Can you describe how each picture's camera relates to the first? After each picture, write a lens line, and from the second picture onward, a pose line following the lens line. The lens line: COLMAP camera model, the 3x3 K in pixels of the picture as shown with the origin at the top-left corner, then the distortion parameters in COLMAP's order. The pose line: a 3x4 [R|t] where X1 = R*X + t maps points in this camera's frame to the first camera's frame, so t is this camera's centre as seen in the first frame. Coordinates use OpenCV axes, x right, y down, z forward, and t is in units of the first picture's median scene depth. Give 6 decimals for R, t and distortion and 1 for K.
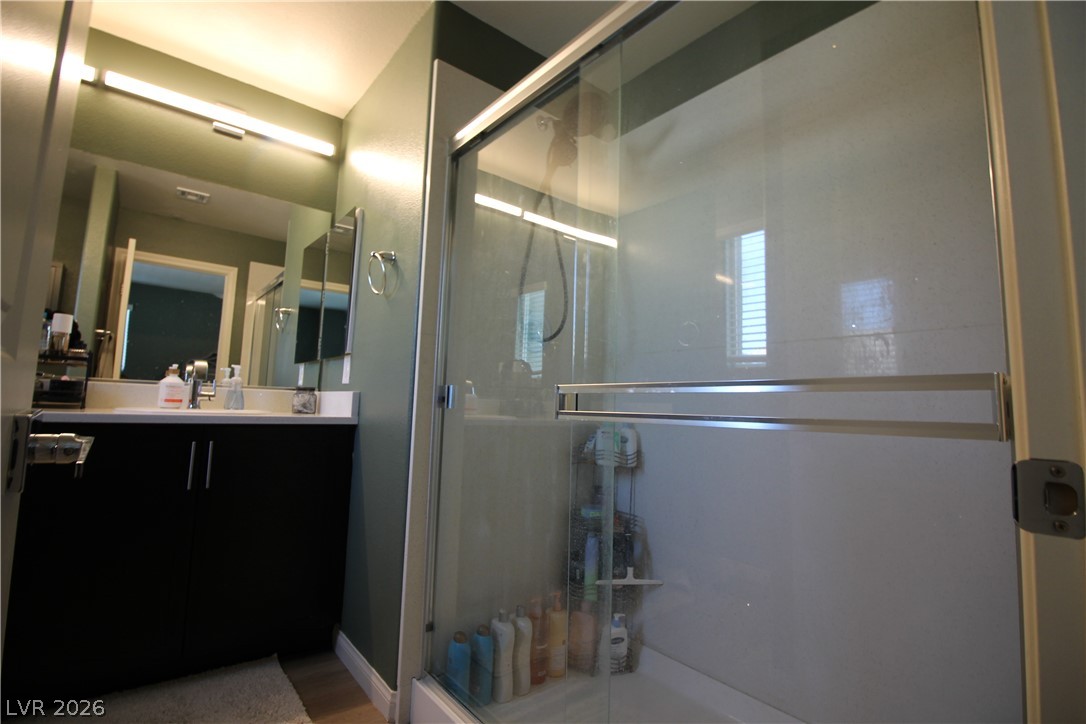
lens RADIAL K [[510.3, 0, 527.4], [0, 510.3, 354.9], [0, 0, 1]] dist [-0.002416, -0.010132]
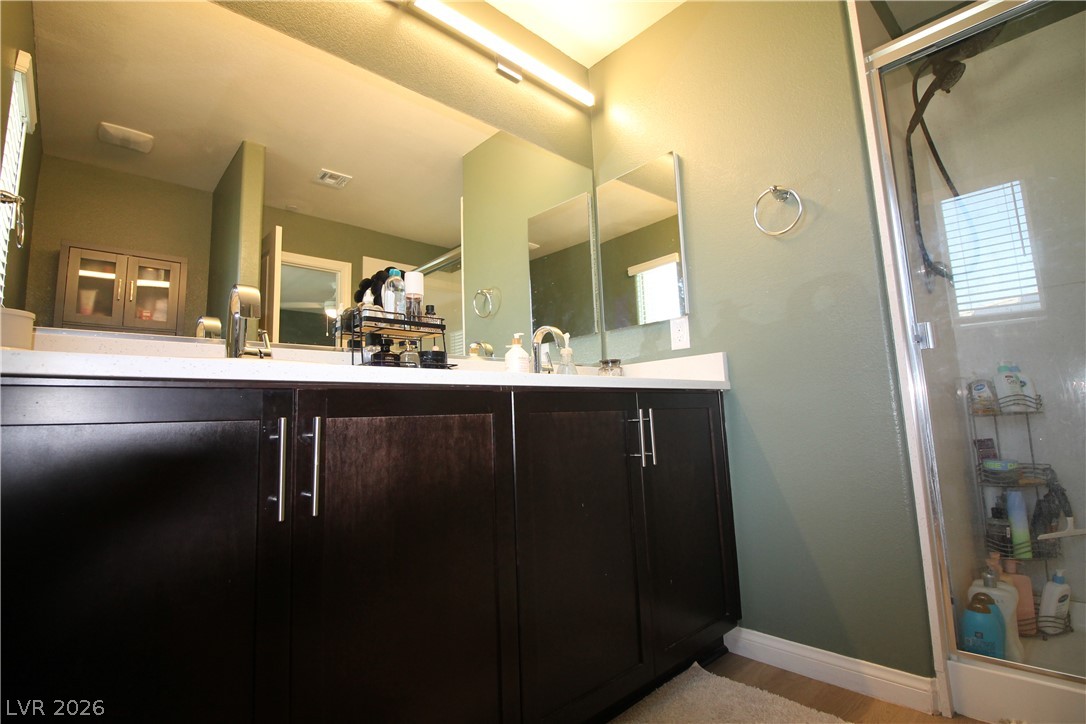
lens RADIAL K [[510.3, 0, 556.8], [0, 510.3, 346.3], [0, 0, 1]] dist [-0.002416, -0.010132]
pose [[0.993617, -0.052197, 0.100008, -0.698132], [0.056198, 0.997711, -0.037609, 0.075162], [-0.097816, 0.042989, 0.994276, 0.143408]]
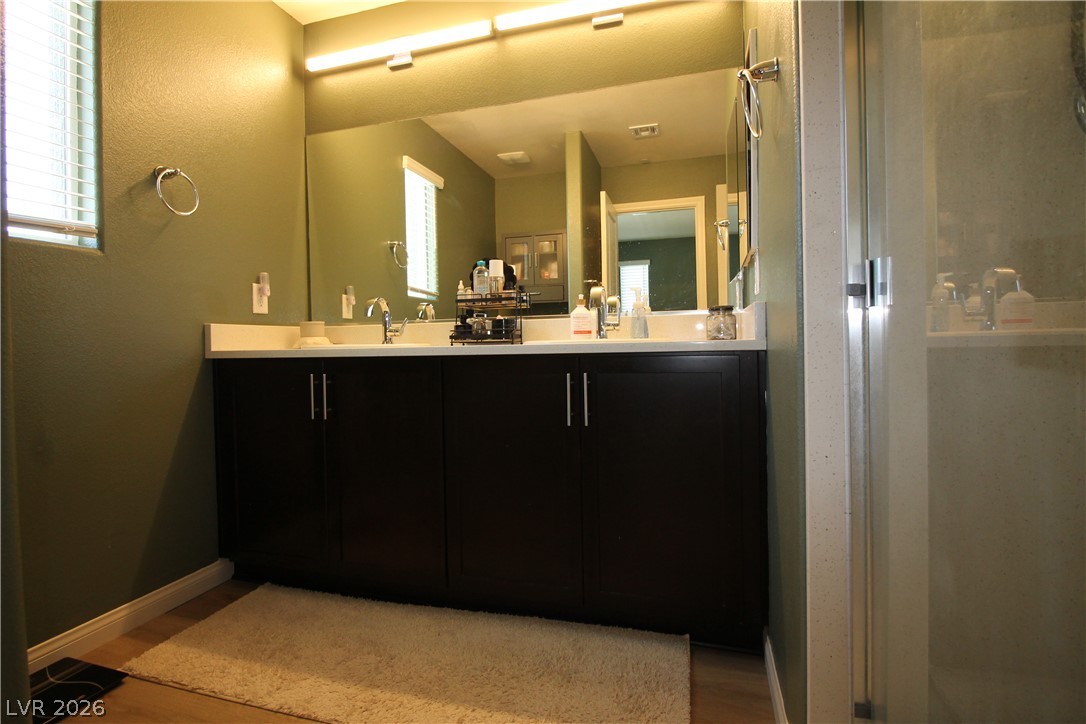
lens RADIAL K [[528.5, 0, 535.9], [0, 528.5, 349.4], [0, 0, 1]] dist [-0.005542, -0.001359]
pose [[0.592218, -0.035101, -0.805013, 0.046664], [0.121098, 0.991581, 0.045851, 0.063842], [0.796626, -0.124639, 0.591483, 0.329119]]
